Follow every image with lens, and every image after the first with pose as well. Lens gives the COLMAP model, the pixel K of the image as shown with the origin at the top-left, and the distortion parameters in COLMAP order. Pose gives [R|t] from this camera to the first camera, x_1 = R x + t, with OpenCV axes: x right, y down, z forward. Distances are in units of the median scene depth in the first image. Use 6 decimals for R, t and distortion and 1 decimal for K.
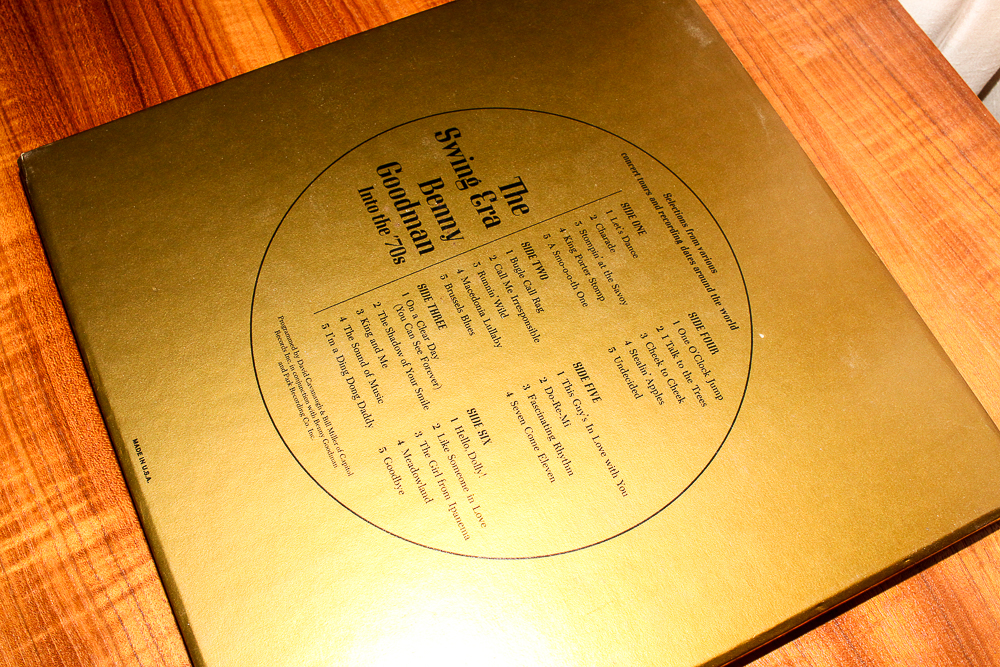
lens RADIAL K [[1118.6, 0, 500.1], [0, 1118.6, 333.4], [0, 0, 1]] dist [-0.102306, 0.000000]
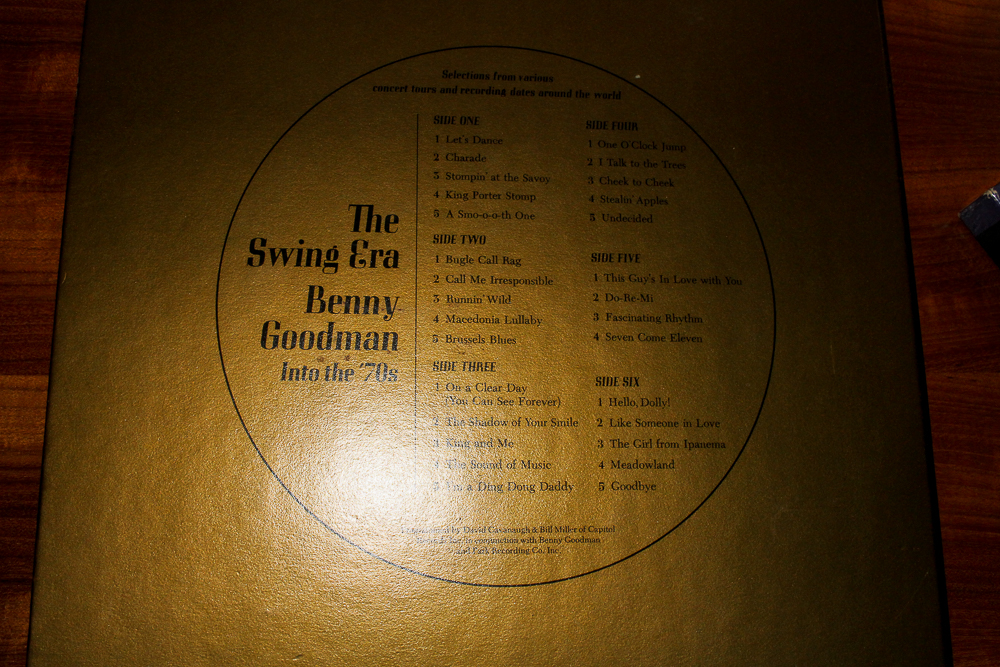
lens RADIAL K [[1118.6, 0, 500.0], [0, 1118.6, 333.9], [0, 0, 1]] dist [-0.102306, 0.000000]
pose [[0.428627, -0.873956, 0.229085, -0.216746], [0.777806, 0.485950, 0.398585, -0.346681], [-0.459669, 0.007340, 0.888060, 0.201028]]
